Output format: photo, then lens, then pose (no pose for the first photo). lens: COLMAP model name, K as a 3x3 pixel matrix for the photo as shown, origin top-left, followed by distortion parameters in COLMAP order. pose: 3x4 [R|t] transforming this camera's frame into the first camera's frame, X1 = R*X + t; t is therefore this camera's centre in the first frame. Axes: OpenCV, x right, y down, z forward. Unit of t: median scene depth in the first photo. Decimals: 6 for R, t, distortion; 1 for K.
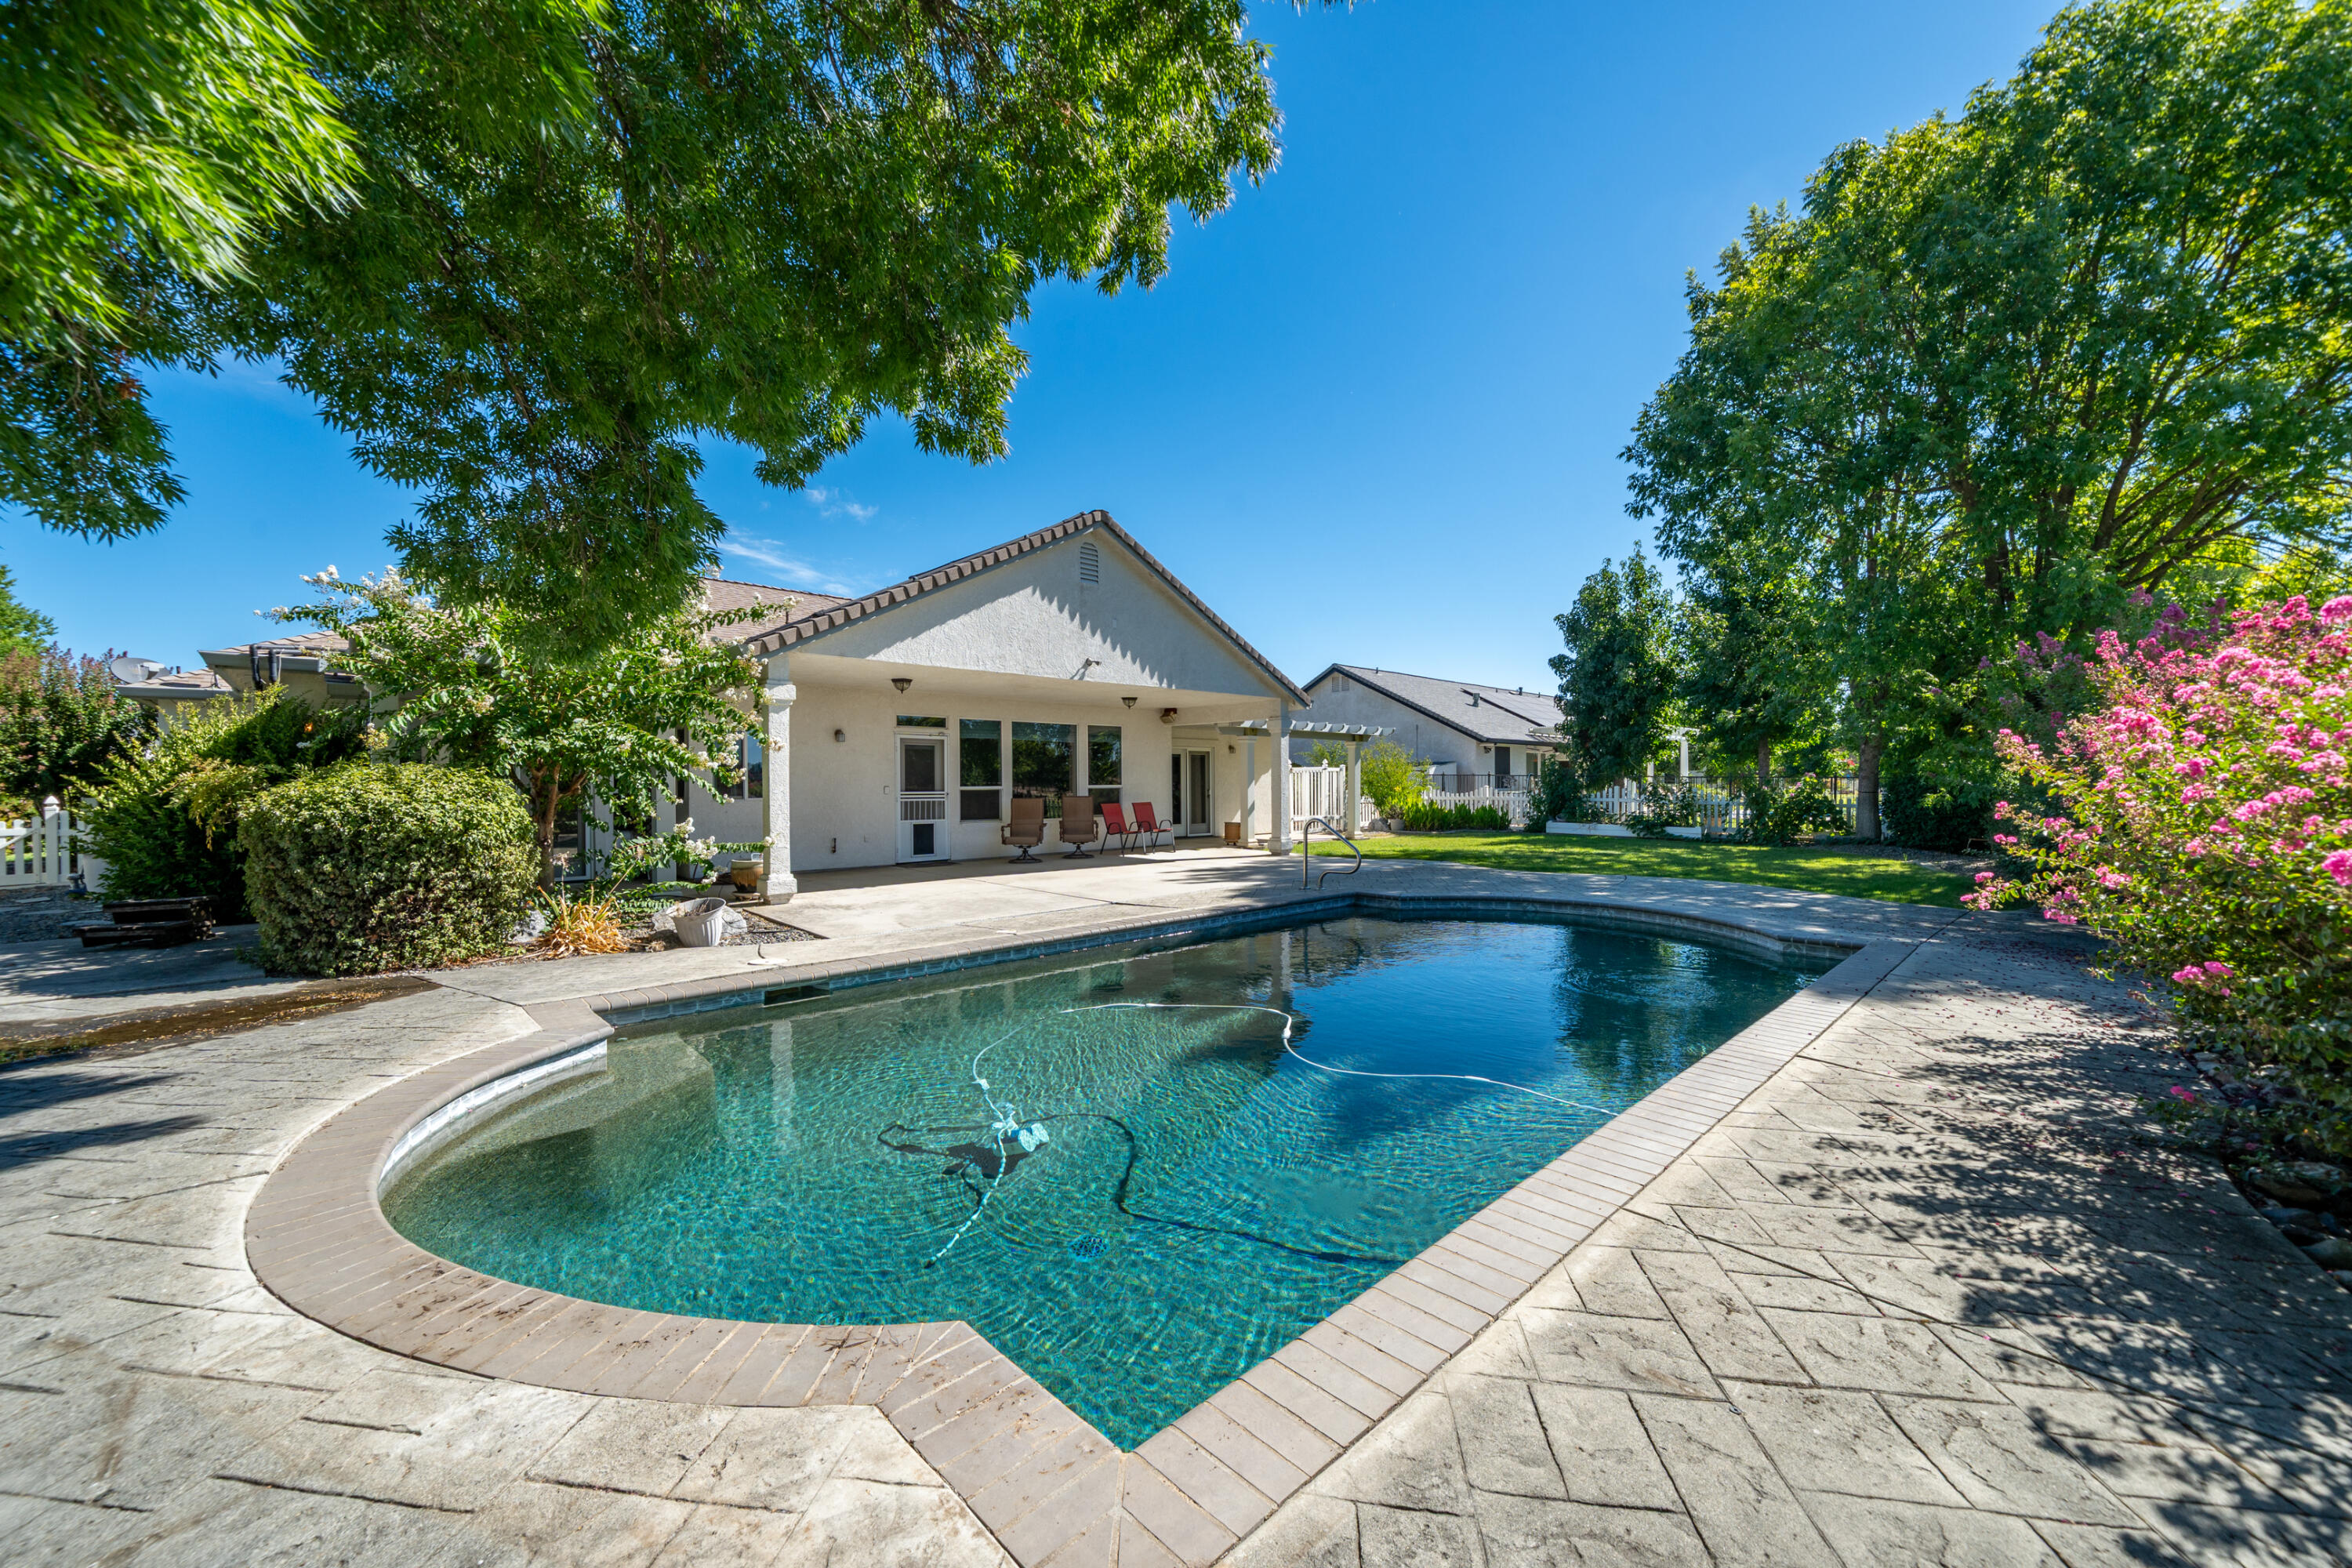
lens RADIAL K [[875.3, 0, 1177.0], [0, 875.3, 784.4], [0, 0, 1]] dist [-0.004811, 0.000416]
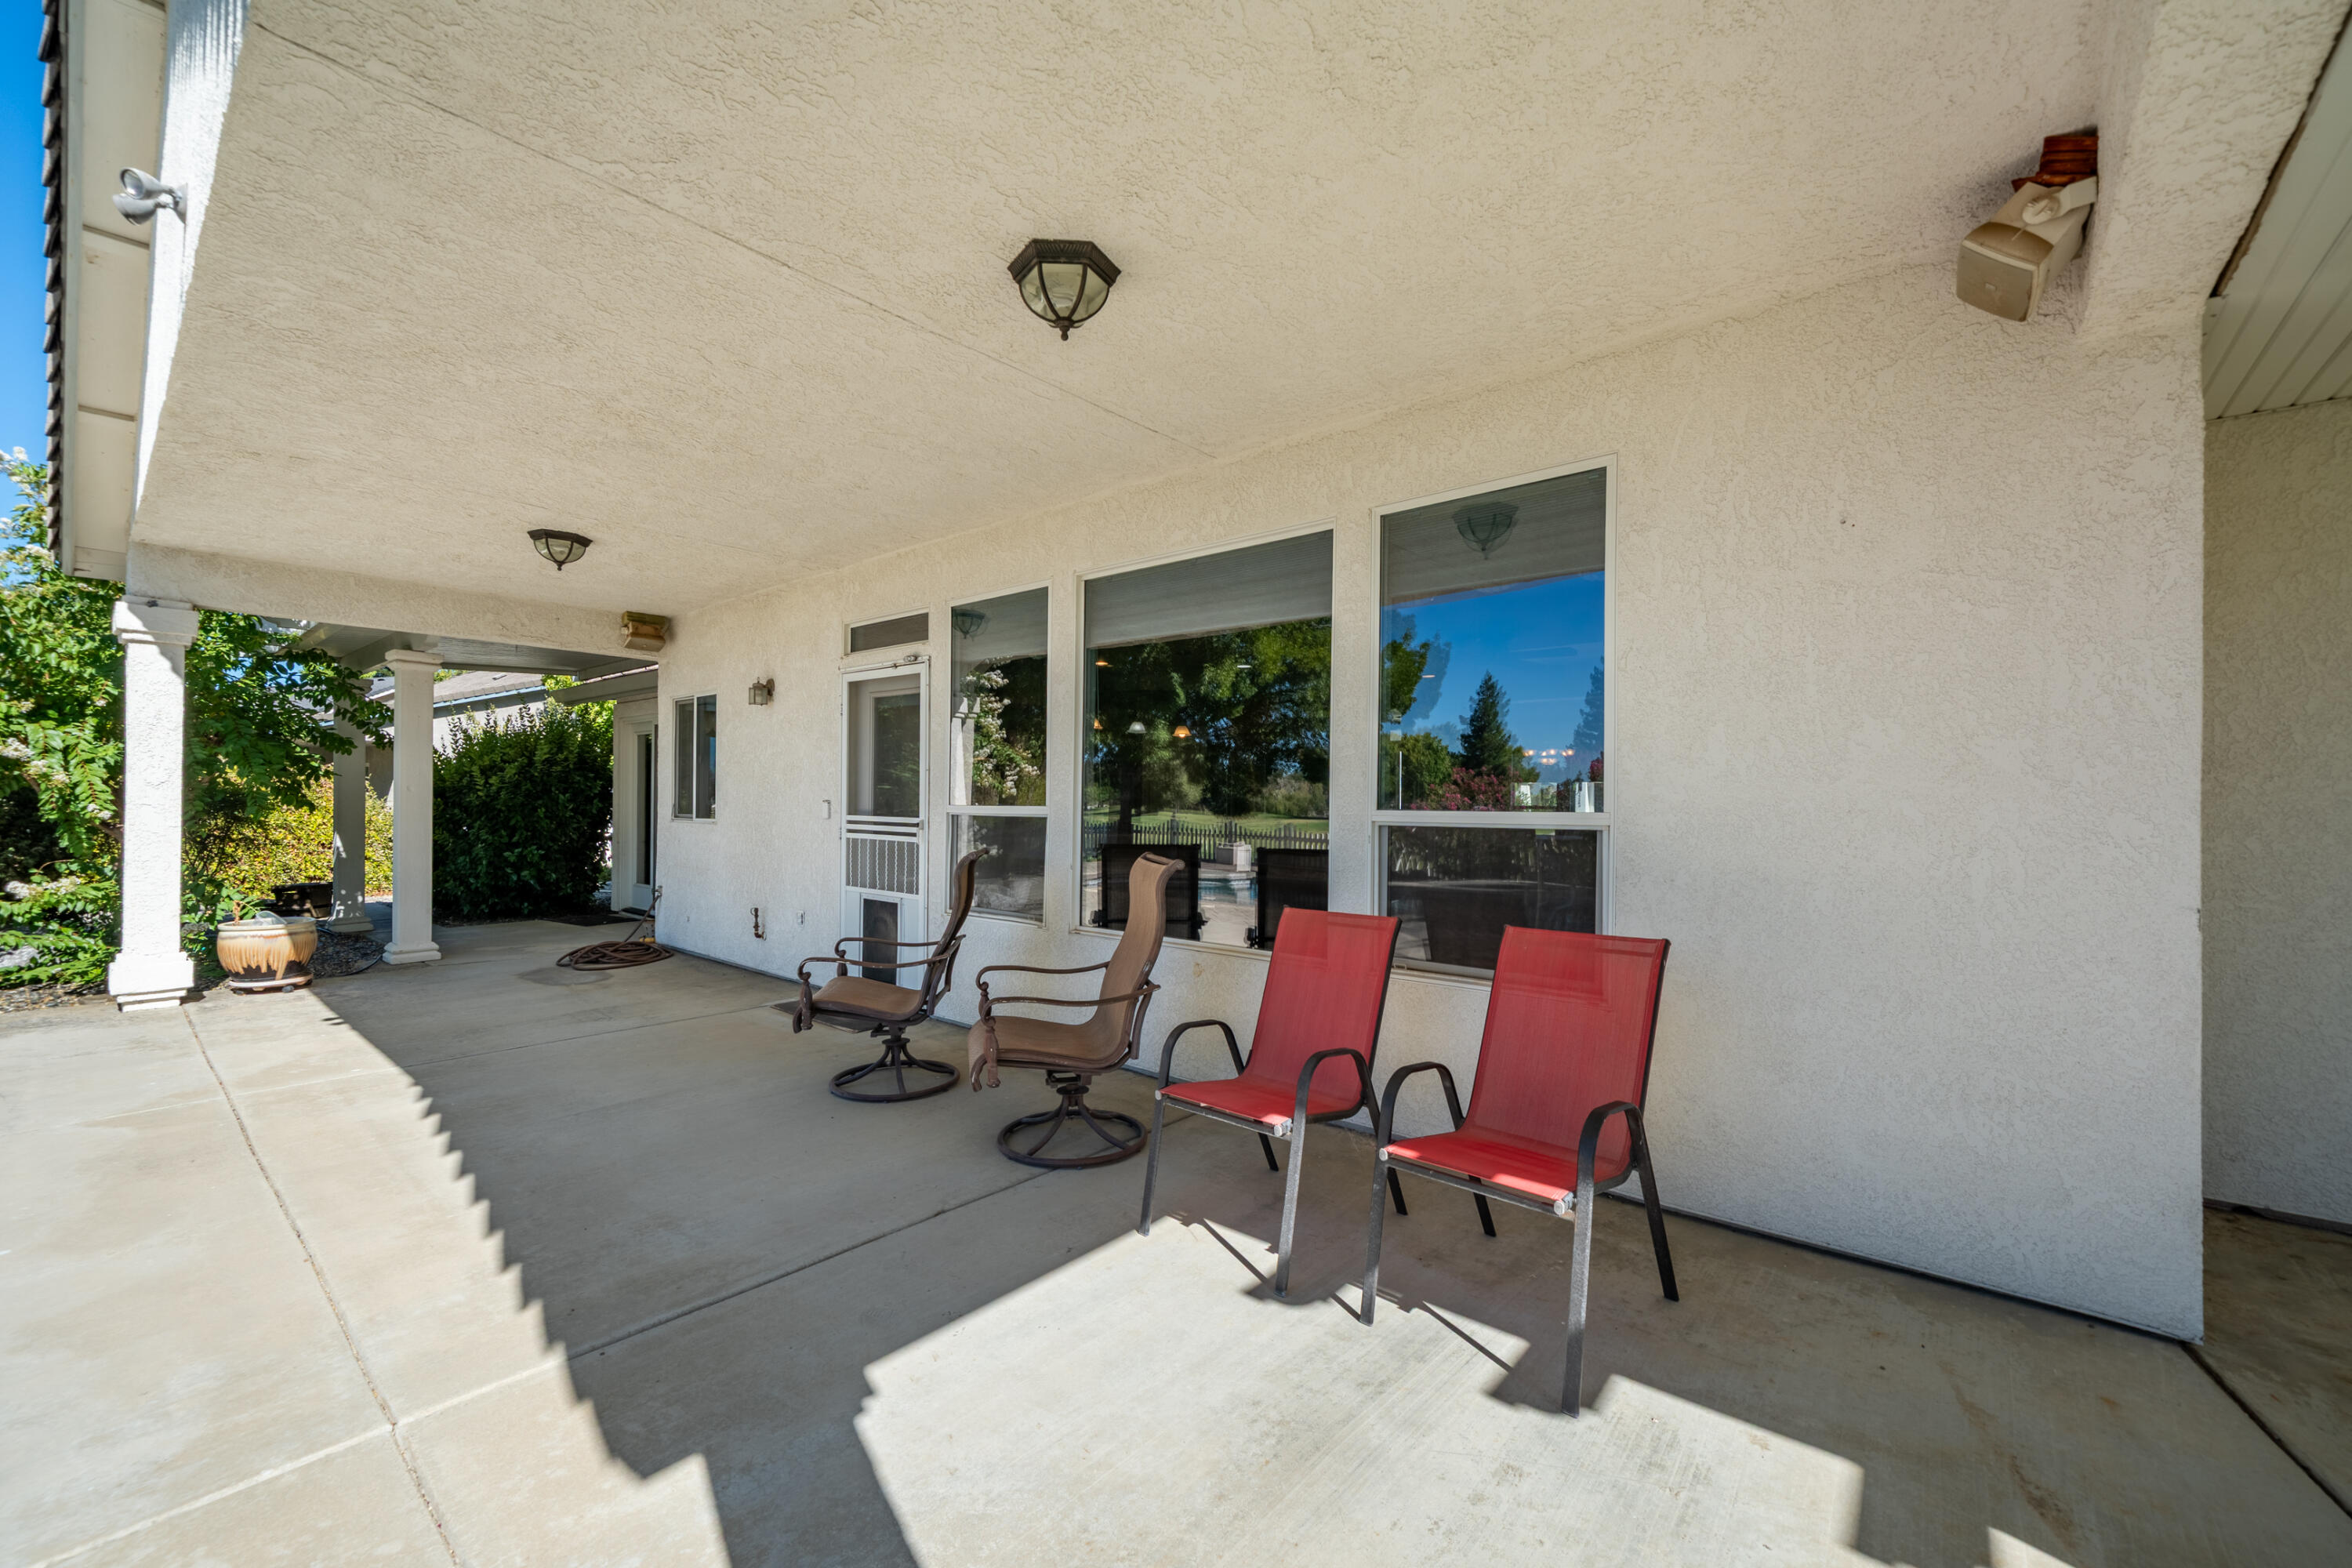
lens RADIAL K [[941.1, 0, 1173.0], [0, 941.1, 796.3], [0, 0, 1]] dist [-0.002935, -0.000267]
pose [[0.112466, -0.001428, -0.993655, 0.099266], [-0.008498, 0.999961, -0.002399, 0.000255], [0.993619, 0.008714, 0.112450, 0.810774]]
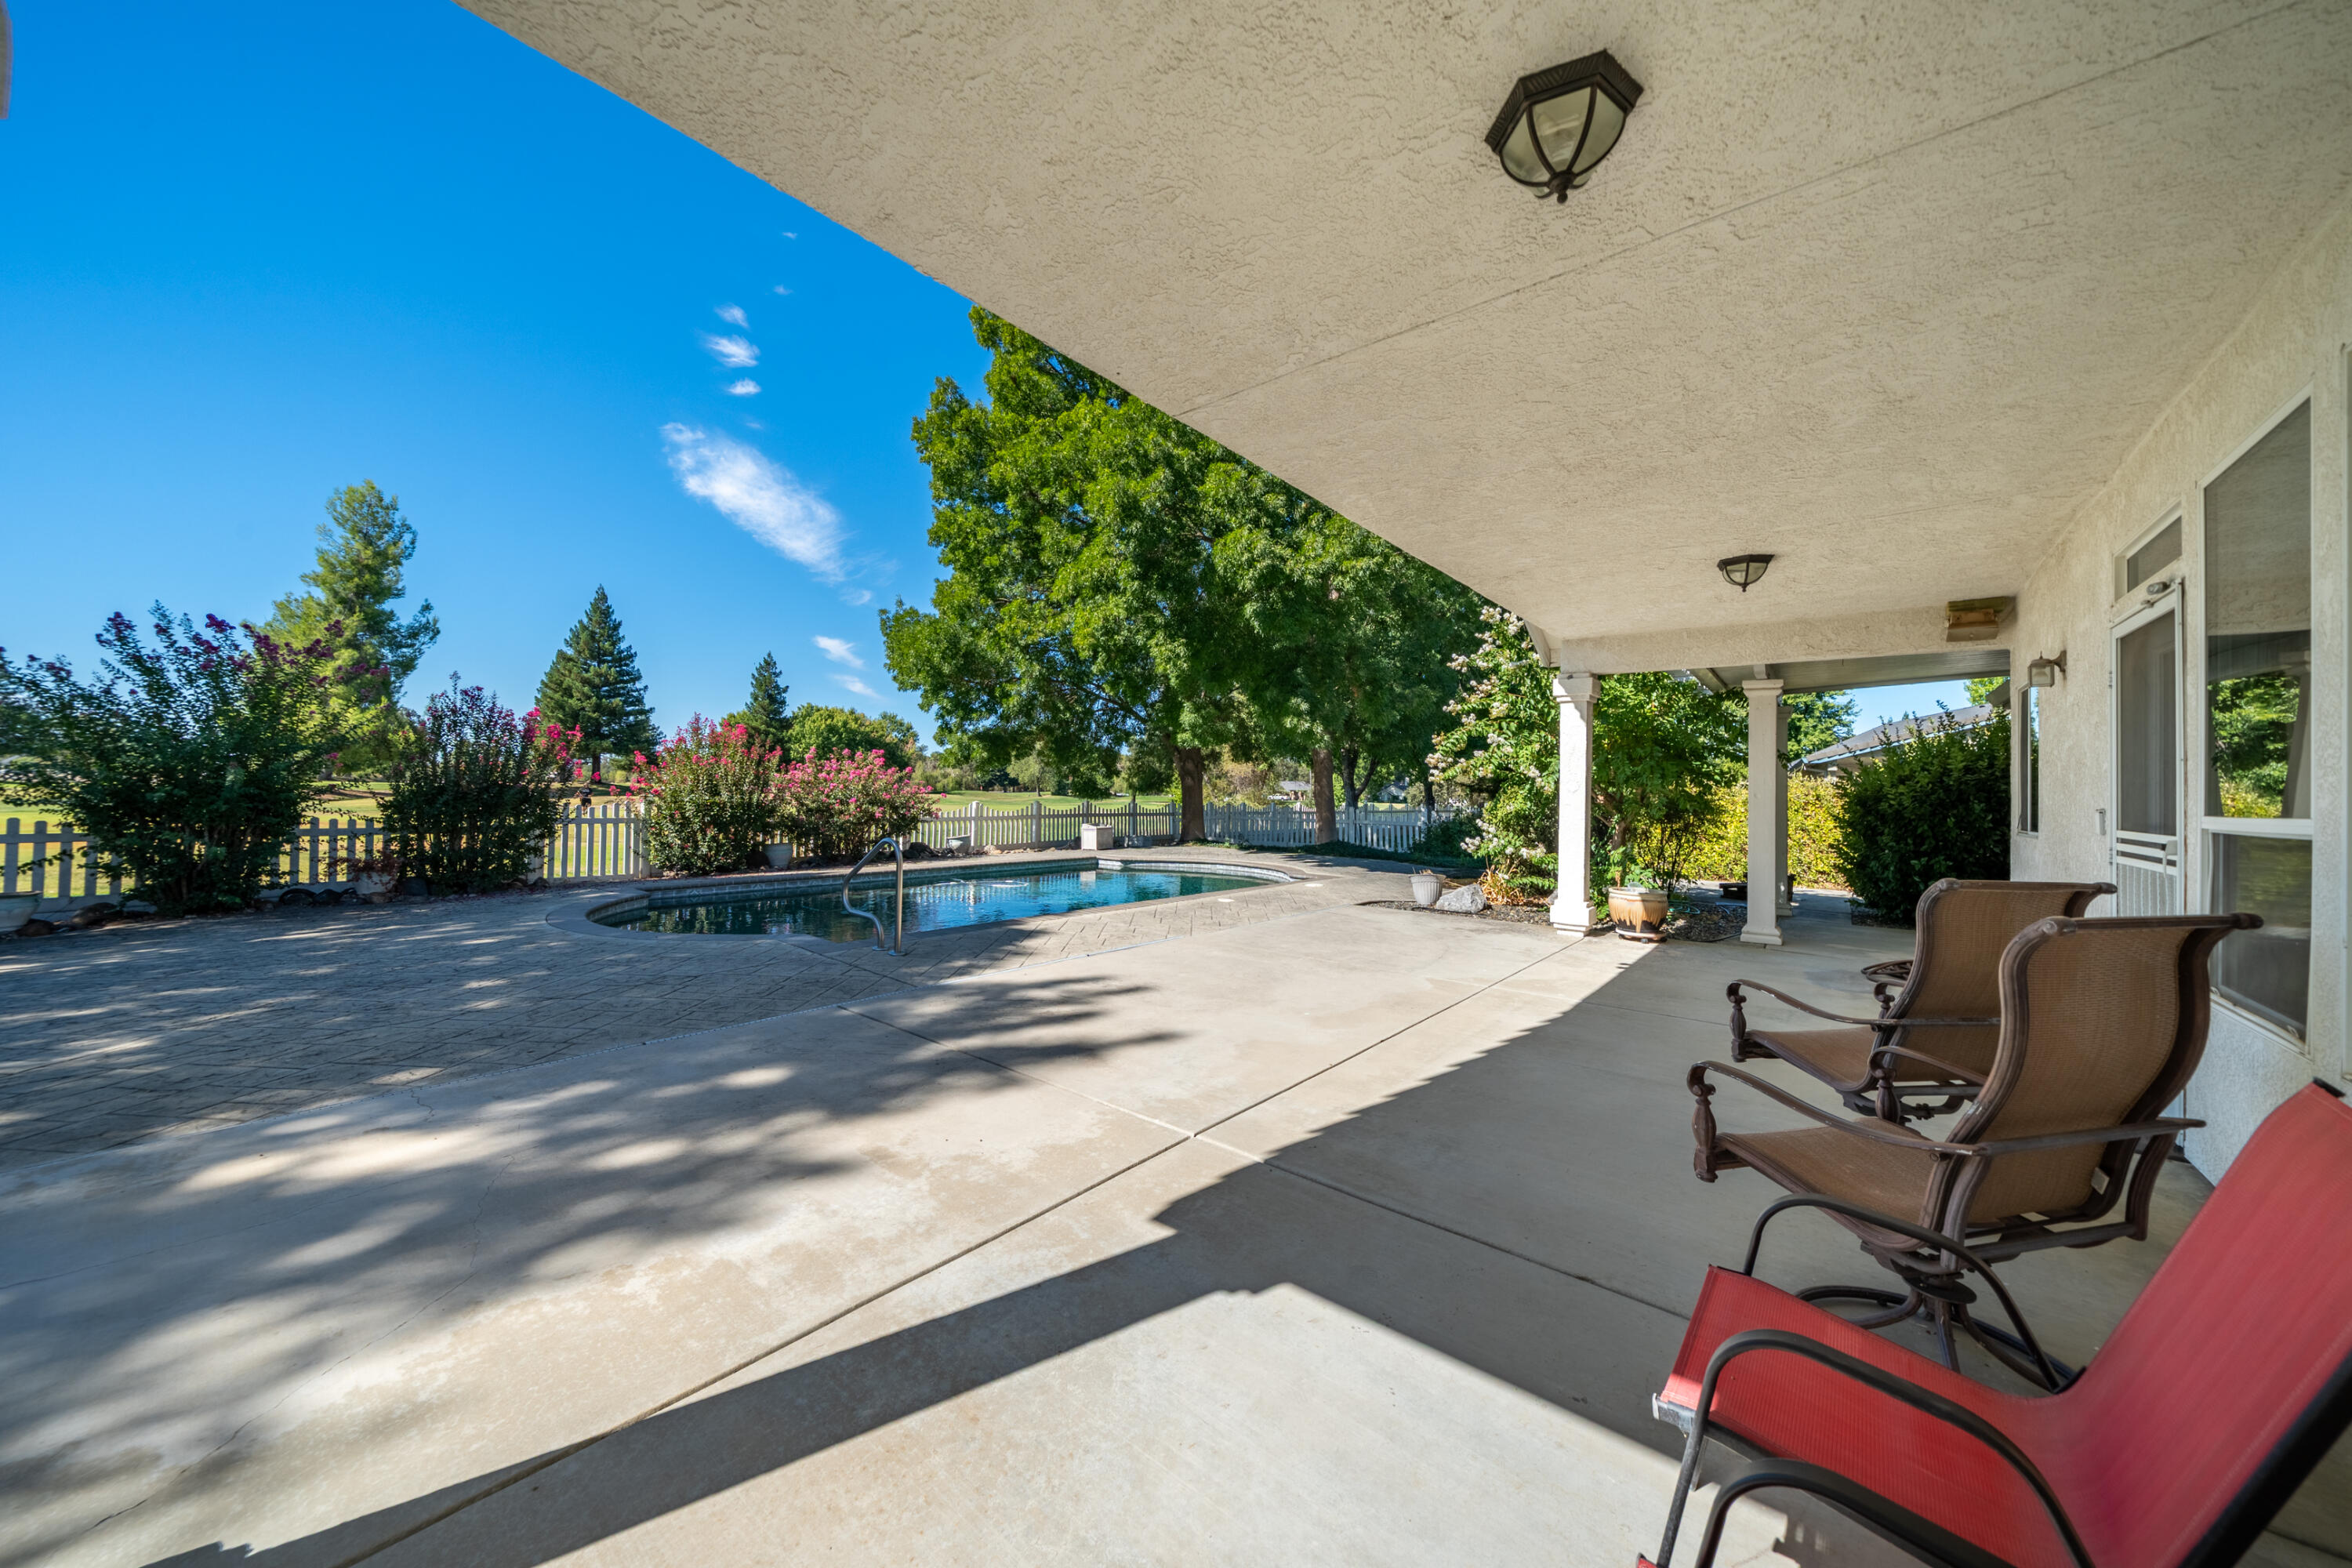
lens RADIAL K [[811.9, 0, 1175.5], [0, 811.9, 770.9], [0, 0, 1]] dist [-0.006171, 0.000591]
pose [[-0.992576, -0.021204, -0.119767, 0.010426], [-0.018326, 0.999517, -0.025080, 0.001838], [0.120241, -0.022699, -0.992485, 0.899672]]
